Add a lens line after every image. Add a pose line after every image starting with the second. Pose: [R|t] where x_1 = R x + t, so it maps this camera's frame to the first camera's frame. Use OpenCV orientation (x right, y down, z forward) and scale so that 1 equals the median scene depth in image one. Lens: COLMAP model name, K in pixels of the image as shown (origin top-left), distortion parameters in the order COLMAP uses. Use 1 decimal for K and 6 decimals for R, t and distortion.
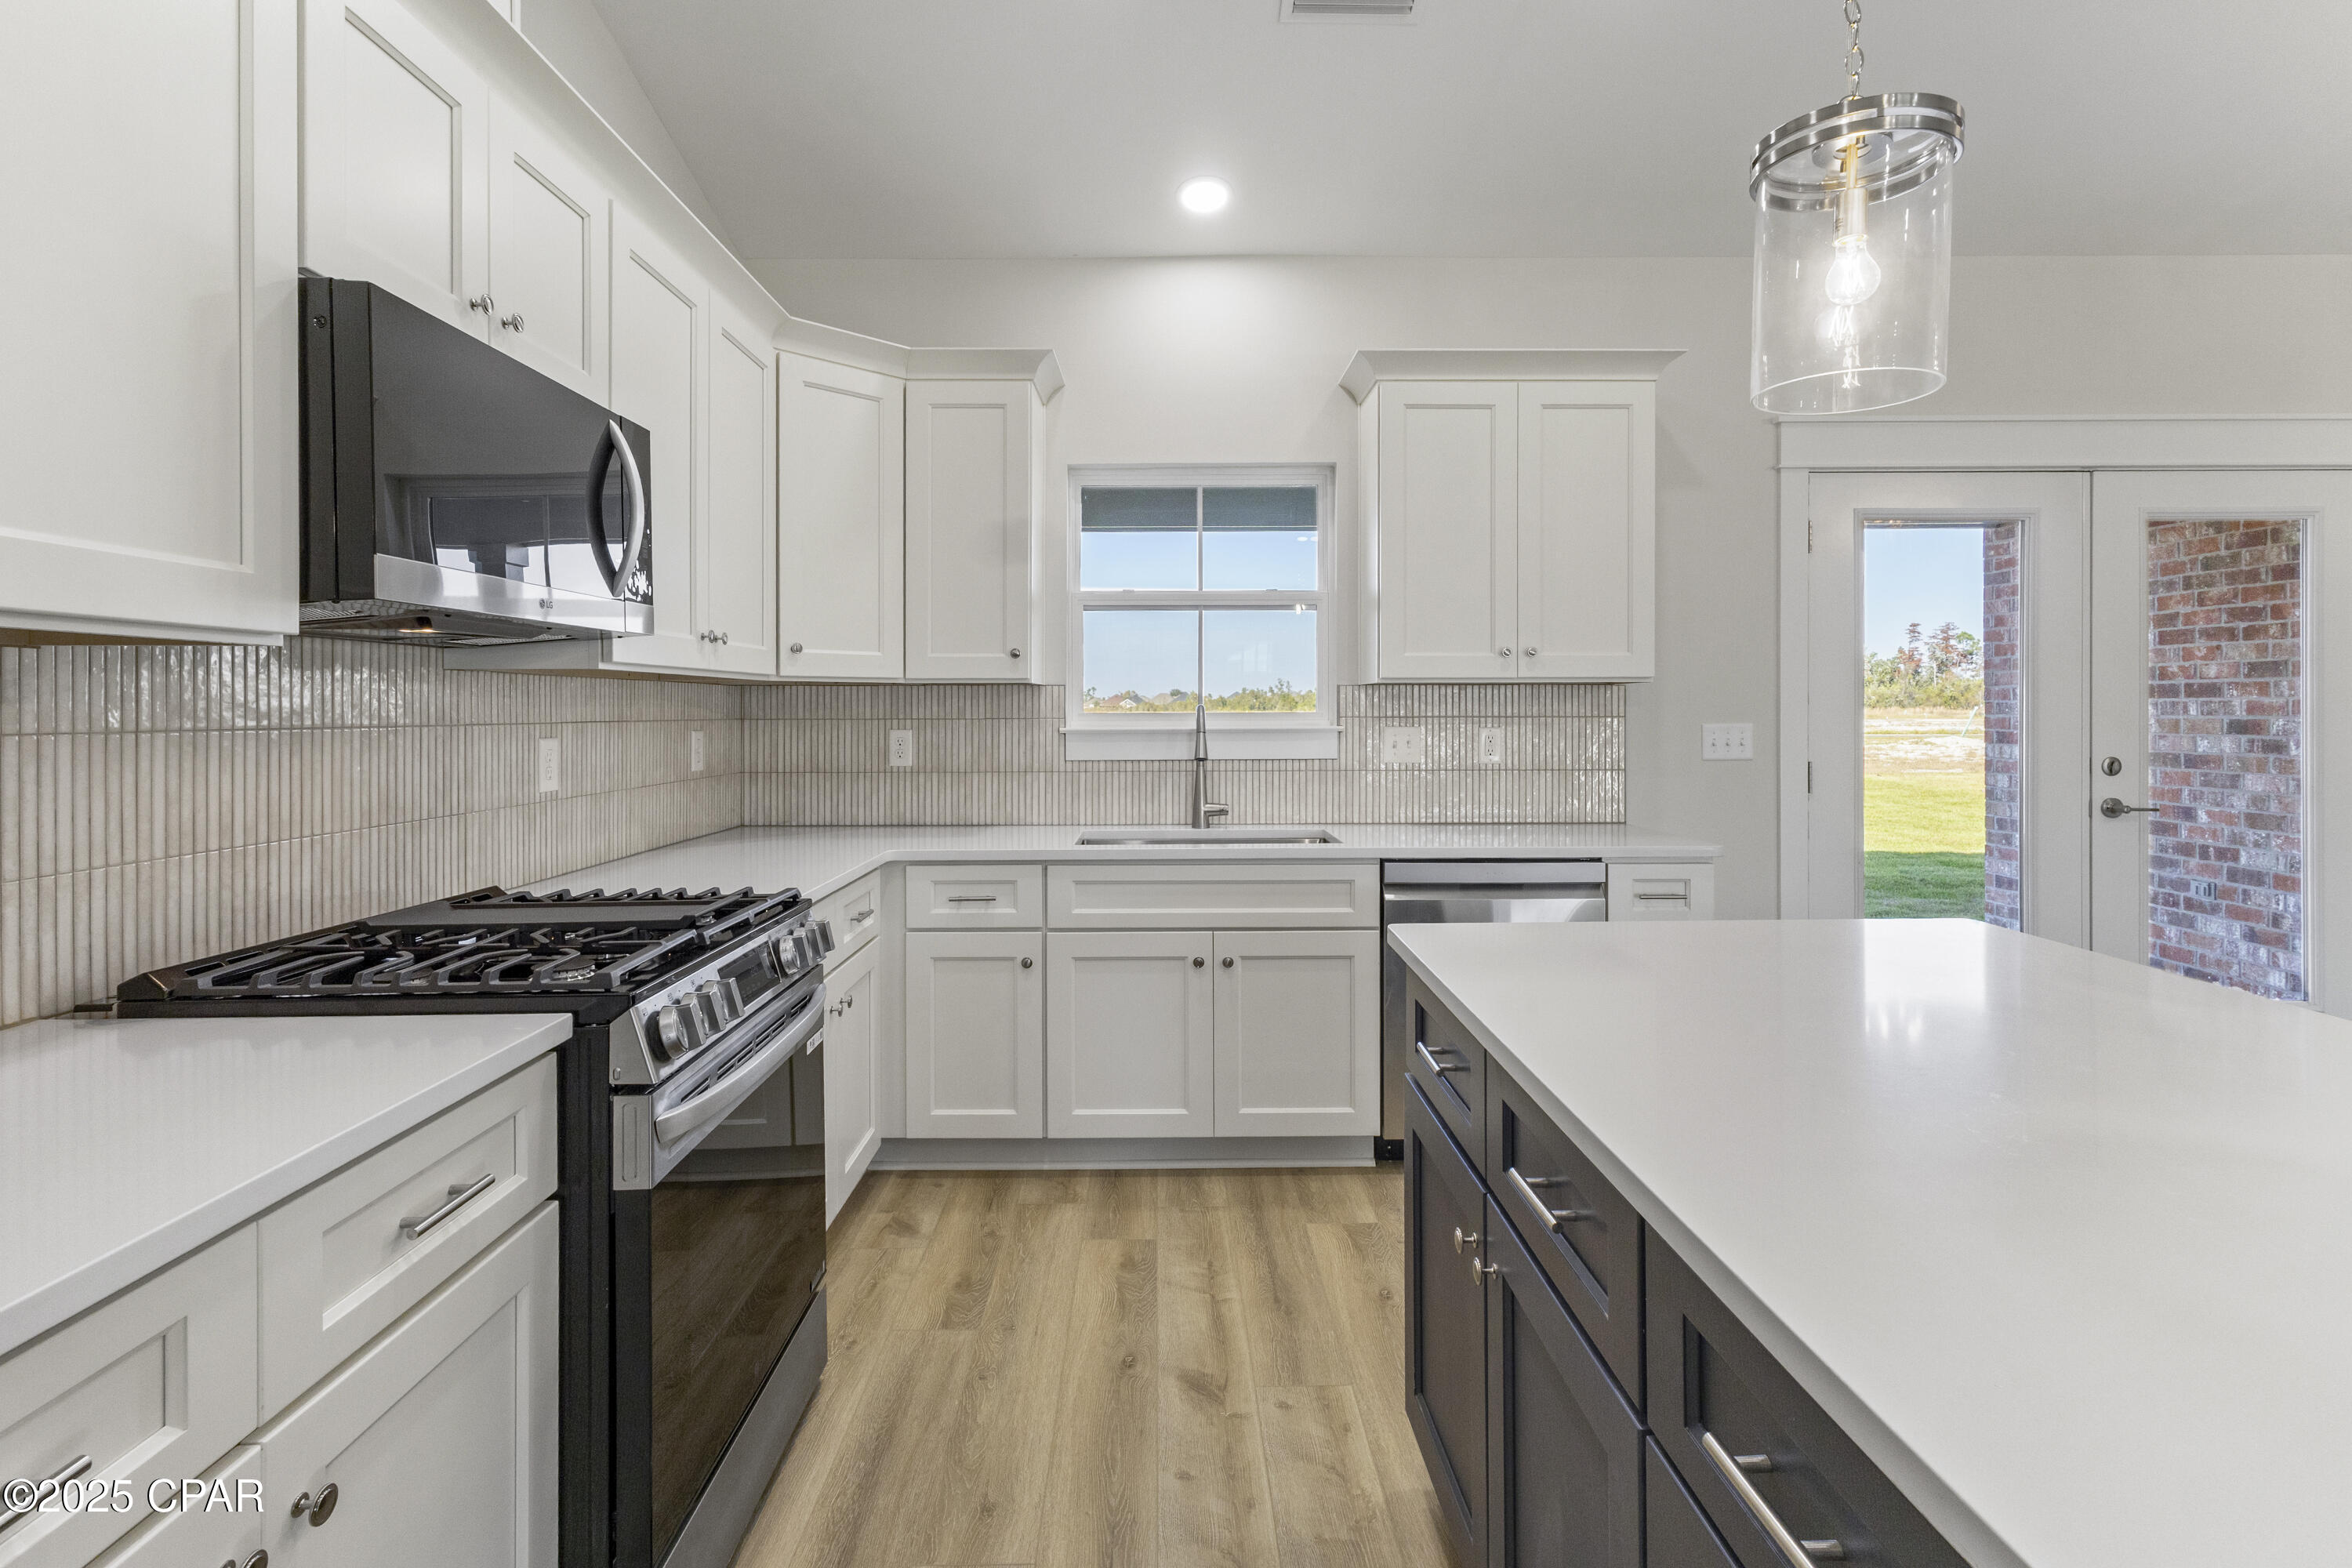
lens RADIAL K [[1110.1, 0, 1178.7], [0, 1110.1, 714.3], [0, 0, 1]] dist [0.001027, 0.000010]
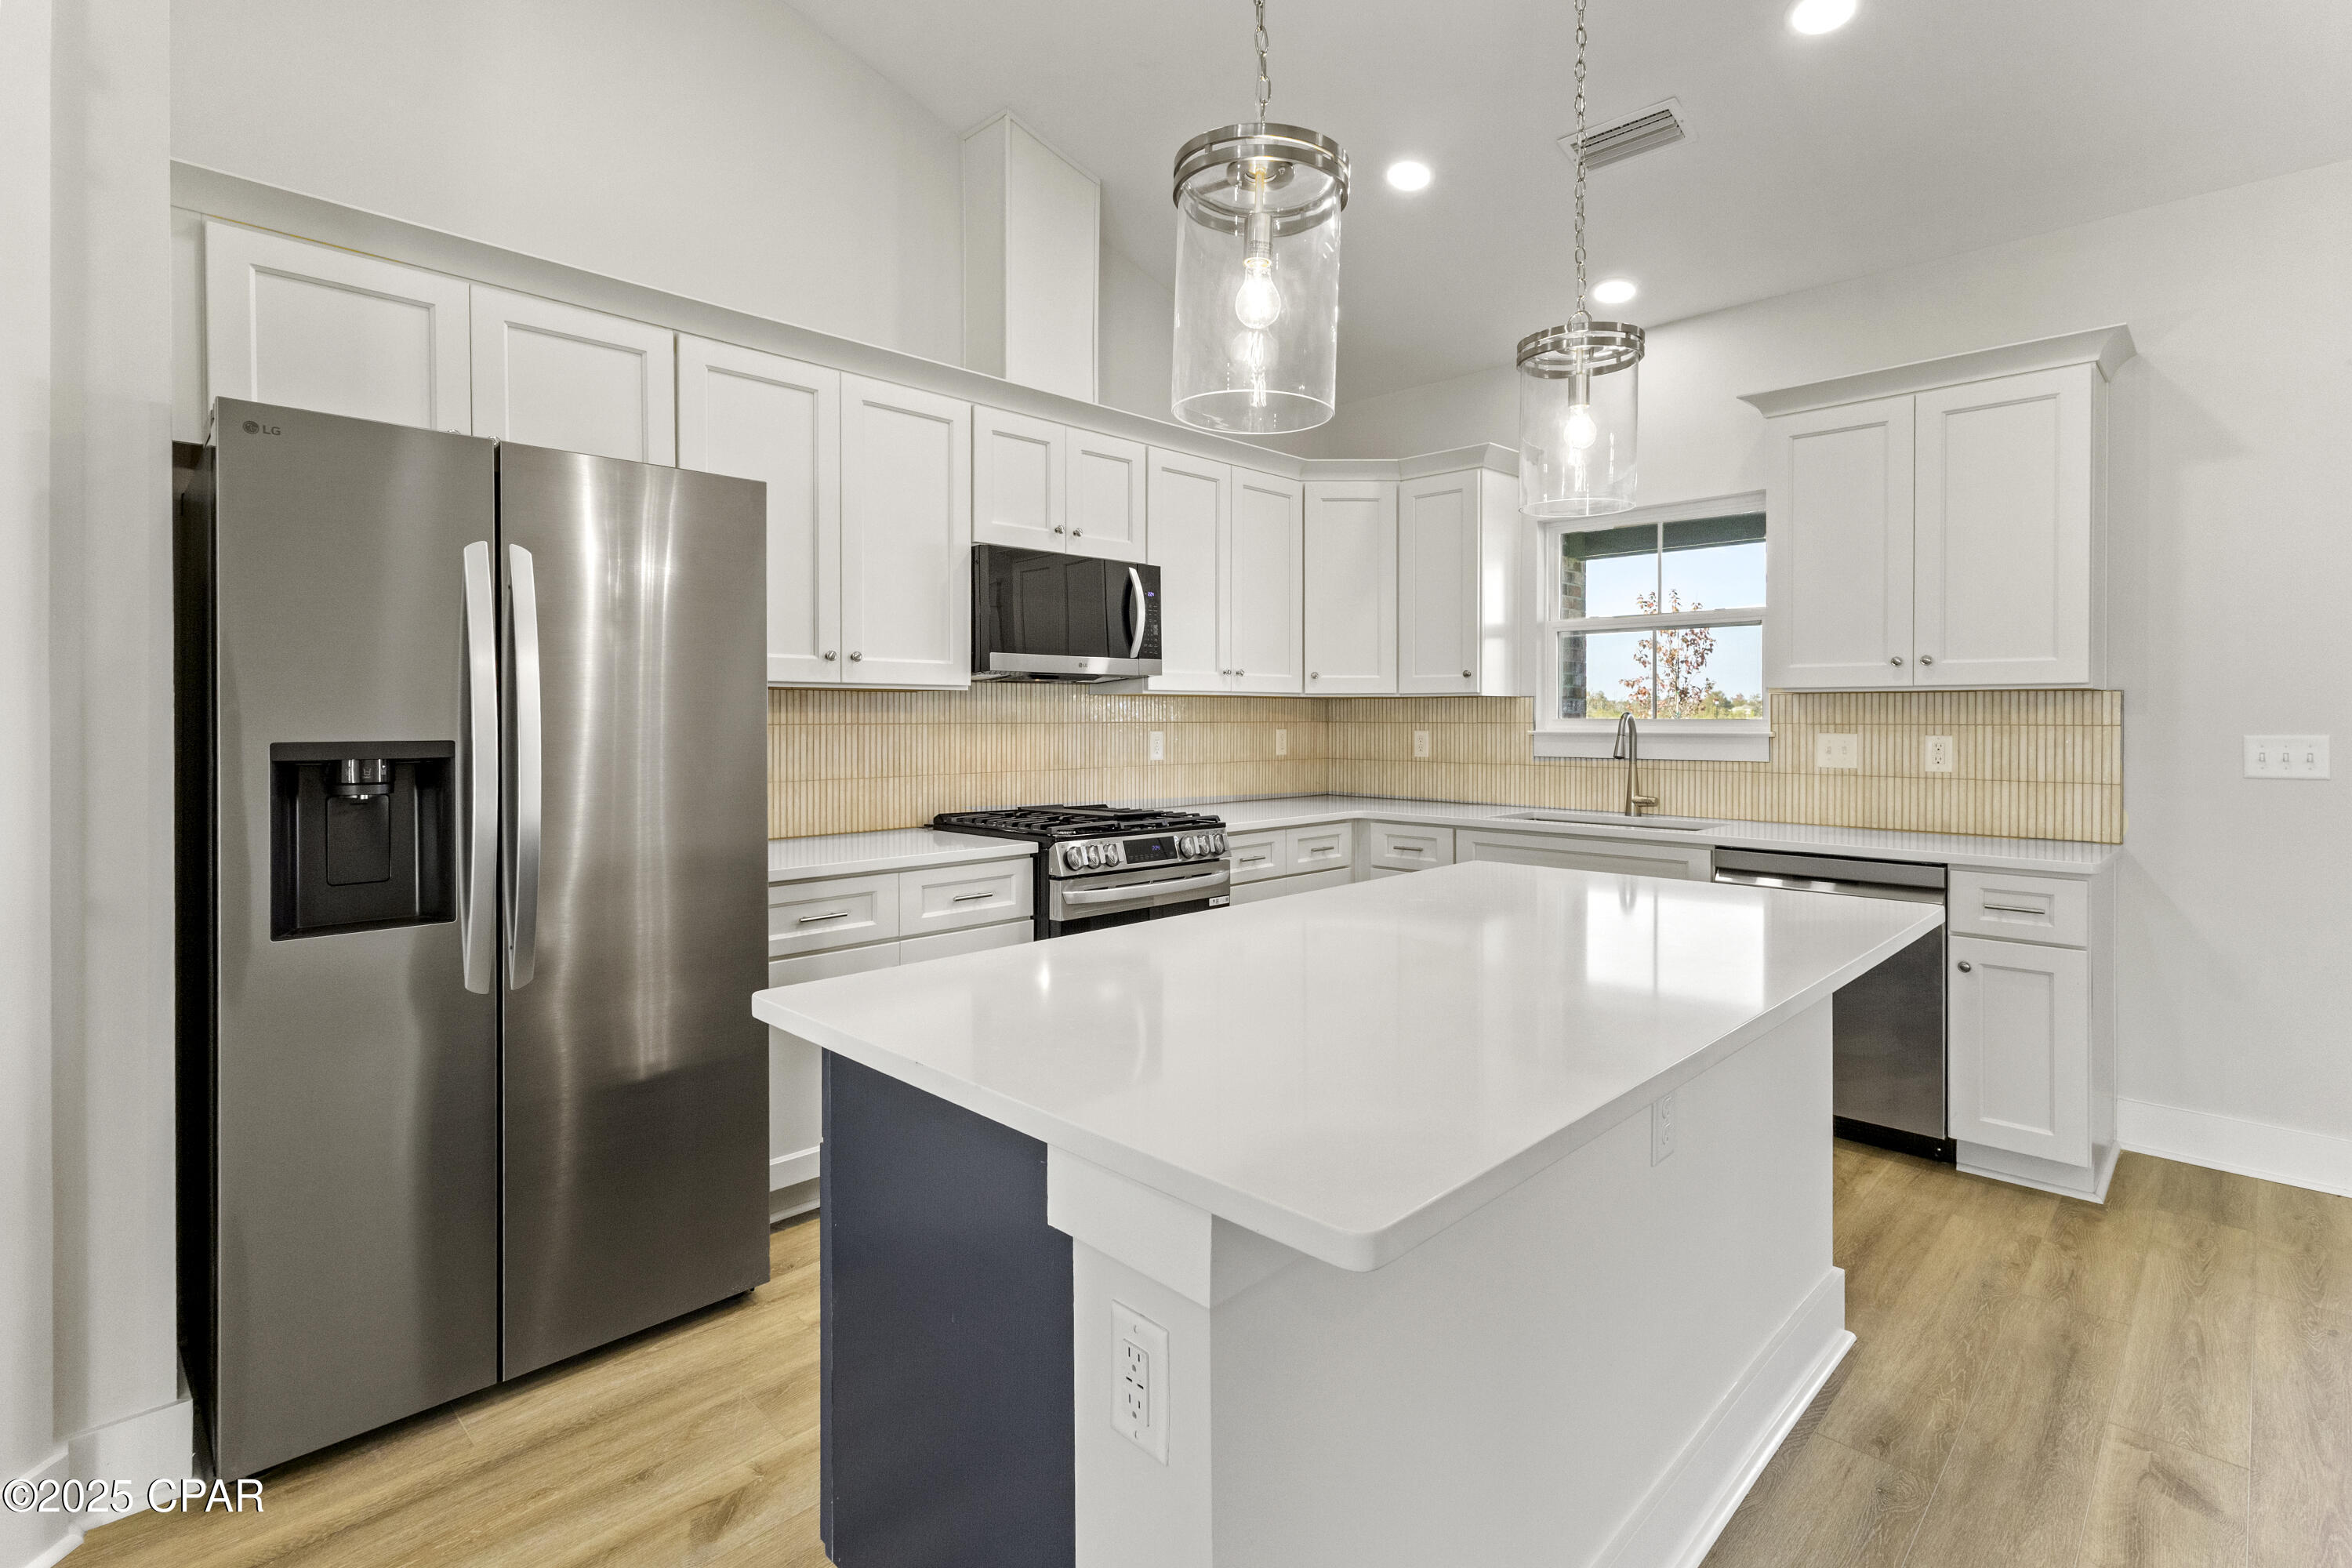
lens RADIAL K [[1110.1, 0, 1178.7], [0, 1110.1, 714.3], [0, 0, 1]] dist [0.001027, 0.000010]
pose [[0.705688, 0.001571, -0.708521, 0.574336], [-0.004968, 0.999984, -0.002731, -0.000565], [0.708505, 0.005447, 0.705685, -0.199033]]
